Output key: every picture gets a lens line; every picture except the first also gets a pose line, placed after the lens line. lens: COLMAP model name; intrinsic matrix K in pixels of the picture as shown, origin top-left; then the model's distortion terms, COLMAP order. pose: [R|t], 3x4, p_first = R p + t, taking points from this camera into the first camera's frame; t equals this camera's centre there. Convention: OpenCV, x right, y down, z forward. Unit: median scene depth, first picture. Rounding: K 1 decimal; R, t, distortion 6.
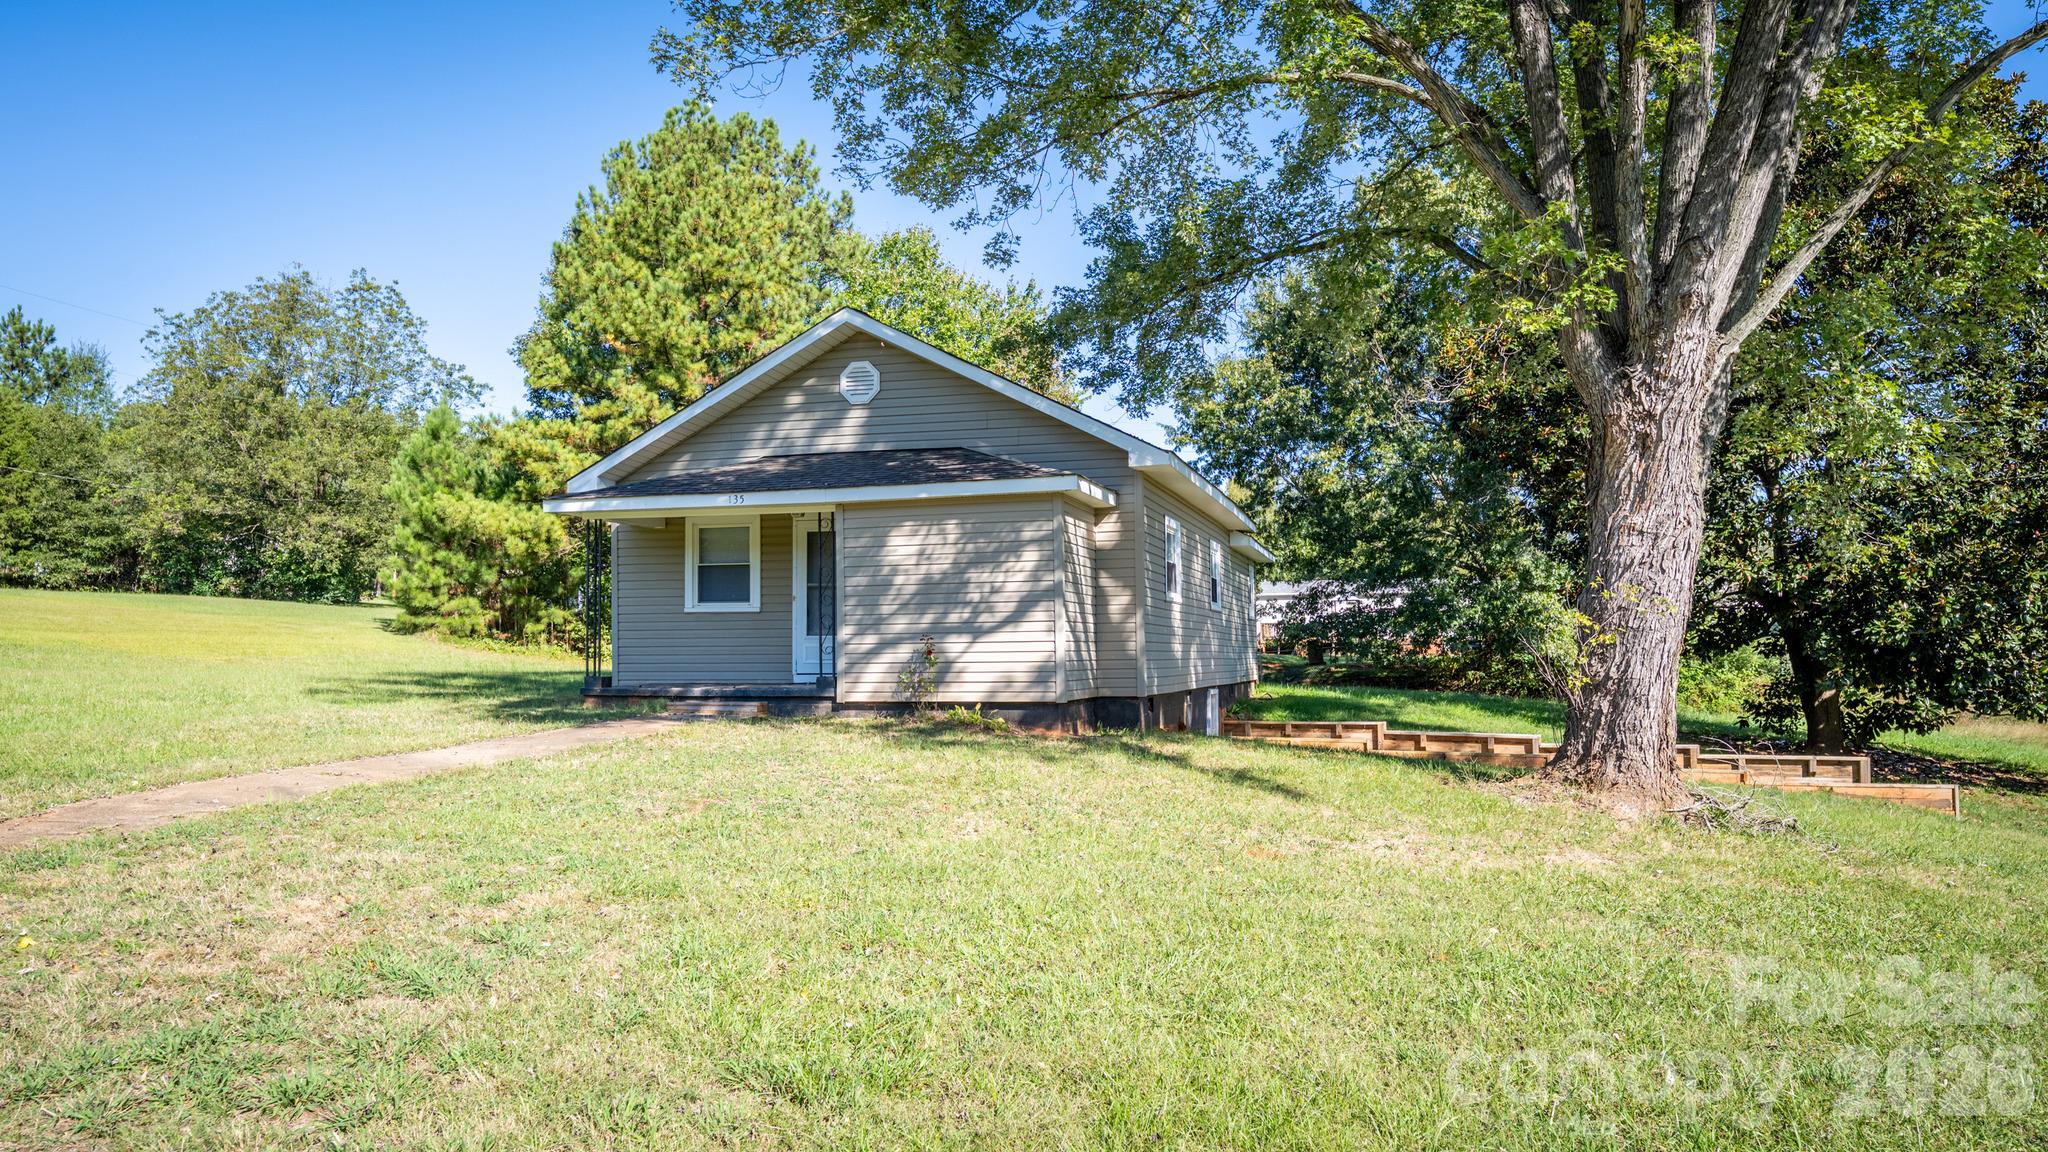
lens RADIAL K [[1385.5, 0, 1012.8], [0, 1385.5, 606.3], [0, 0, 1]] dist [0.000615, 0.000589]
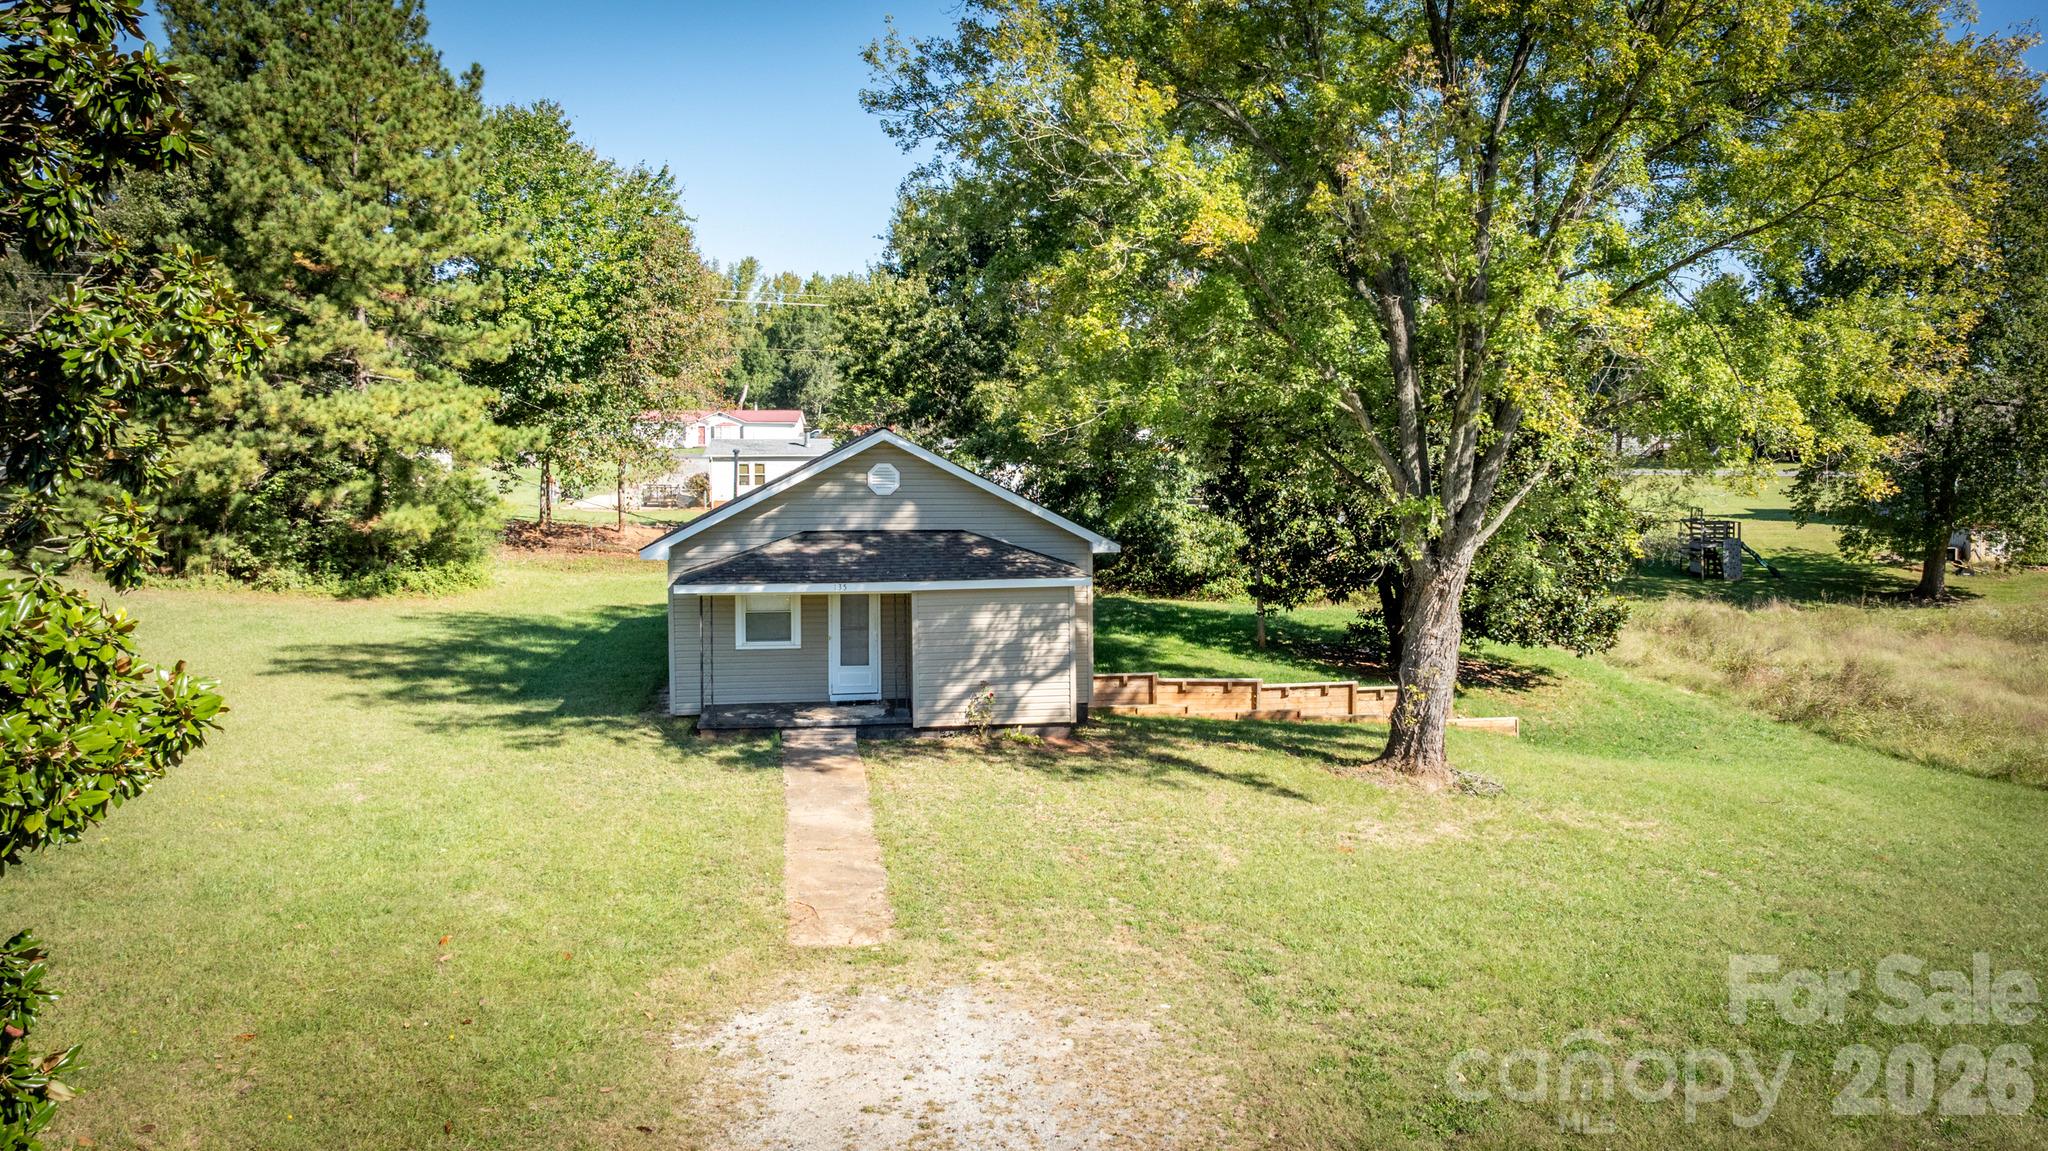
lens RADIAL K [[1576.9, 0, 1109.5], [0, 1576.9, 519.6], [0, 0, 1]] dist [-0.013487, 0.000738]
pose [[0.900620, -0.018437, 0.434216, -0.574008], [-0.019504, 0.996379, 0.082761, -0.251118], [-0.434169, -0.083005, 0.896999, -0.469790]]
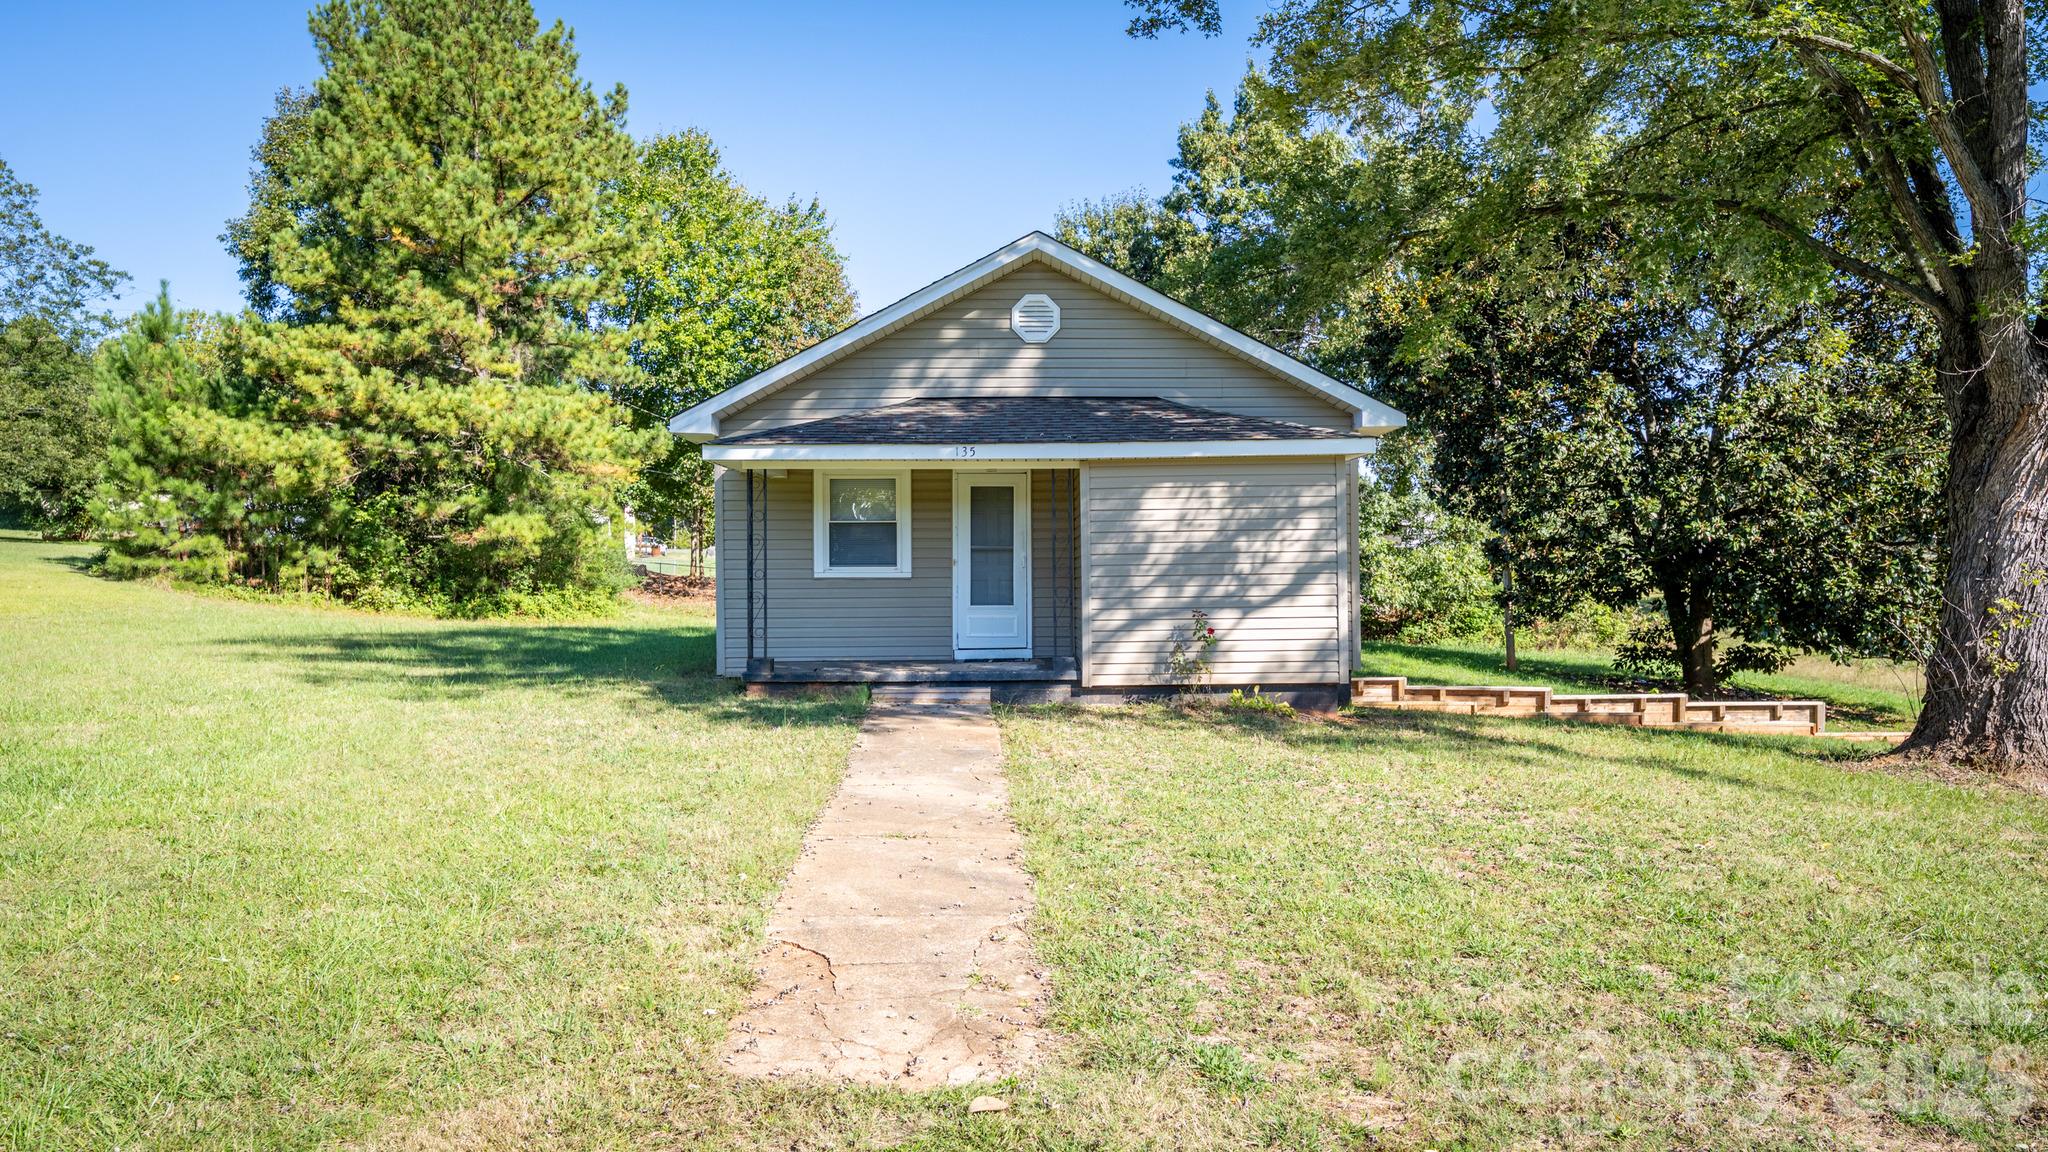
lens RADIAL K [[1375.3, 0, 1027.5], [0, 1375.3, 585.5], [0, 0, 1]] dist [0.000713, 0.002514]
pose [[0.956481, -0.003743, 0.291770, -0.368027], [-0.007328, 0.999294, 0.036844, -0.023763], [-0.291702, -0.037379, 0.955779, 0.157614]]
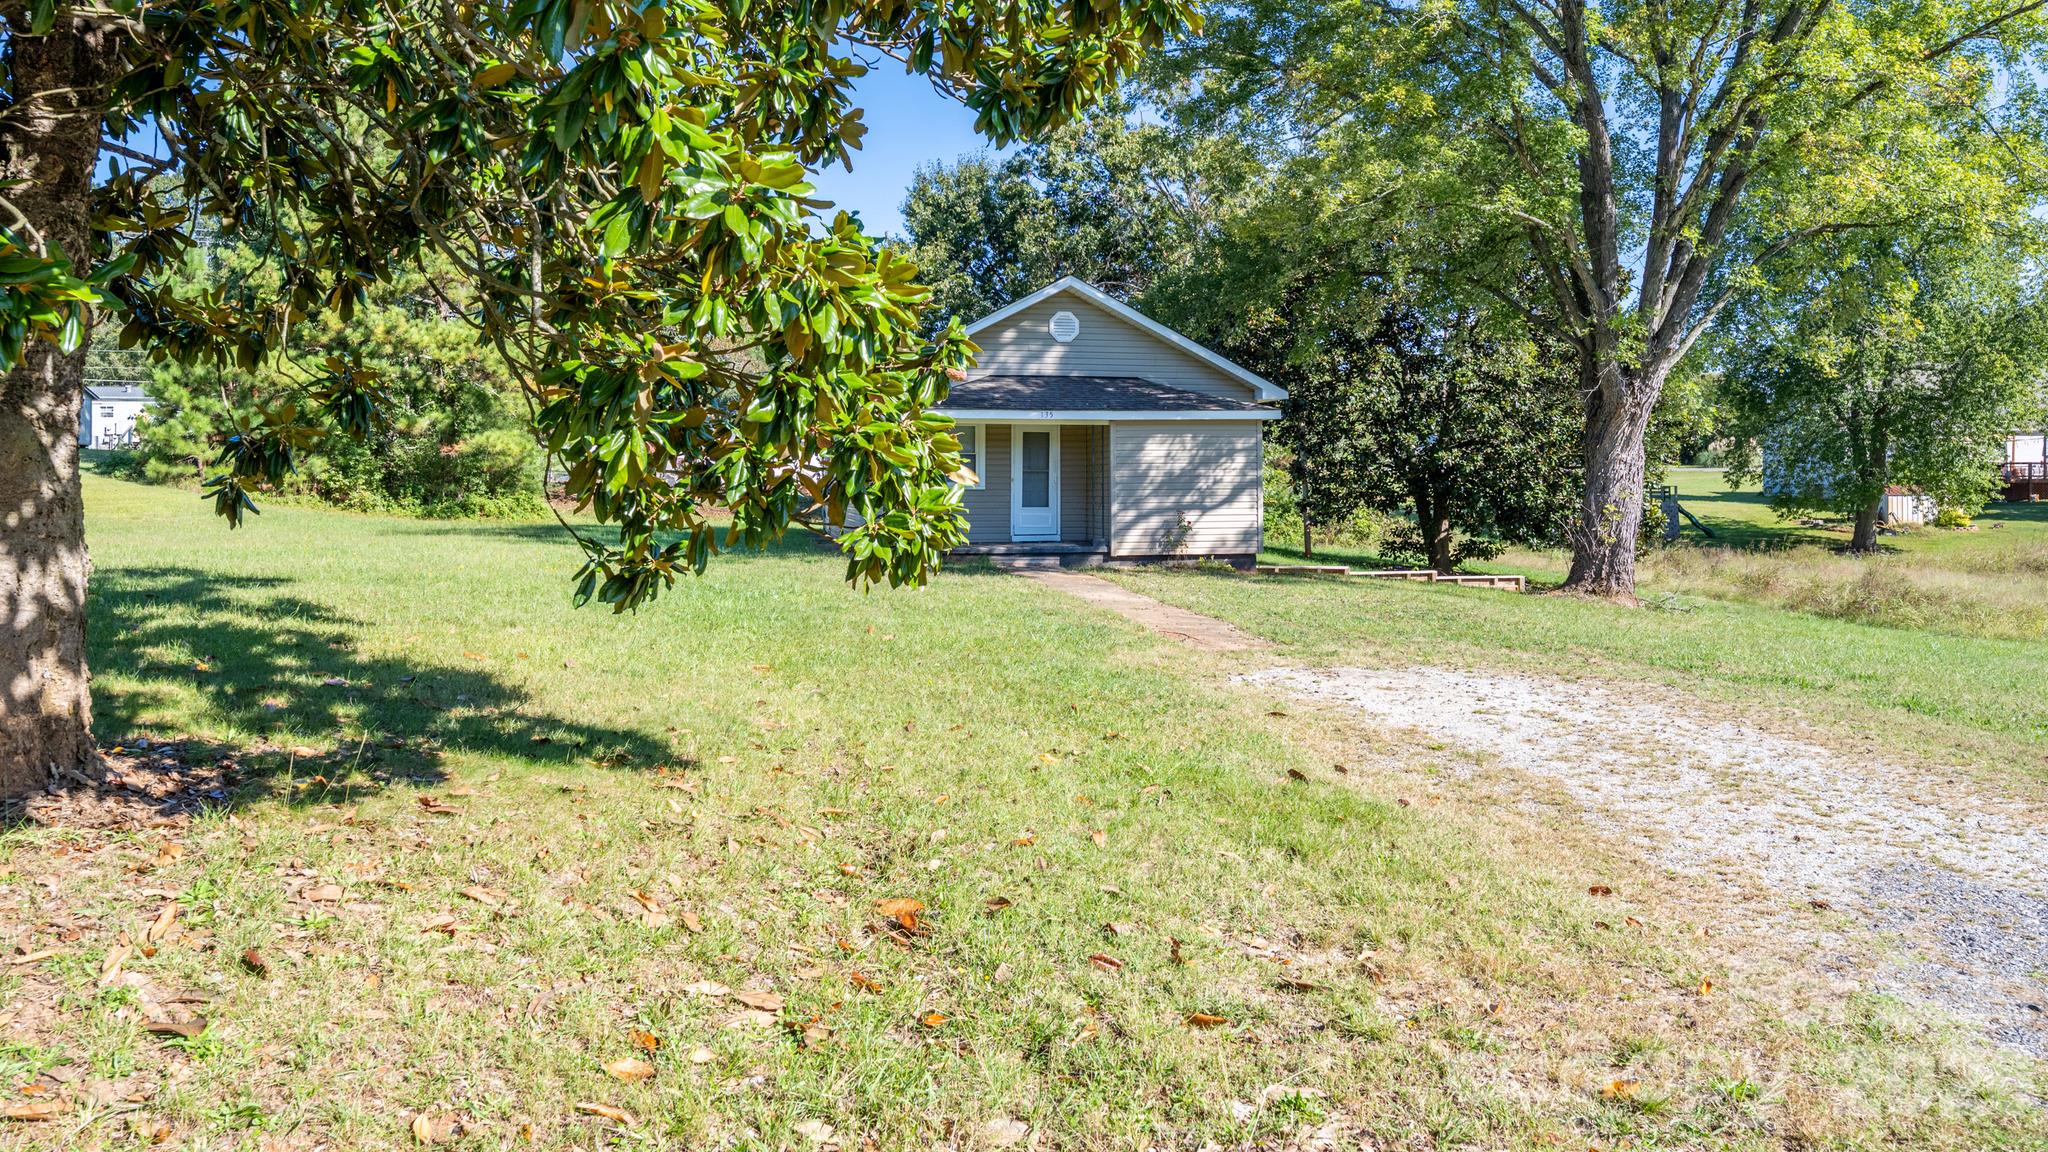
lens RADIAL K [[1435.6, 0, 984.4], [0, 1435.6, 472.9], [0, 0, 1]] dist [-0.003607, -0.001414]
pose [[0.896501, 0.006500, 0.442993, -0.816109], [-0.018353, 0.999579, 0.022476, -0.044637], [-0.442661, -0.028280, 0.896243, -0.265502]]
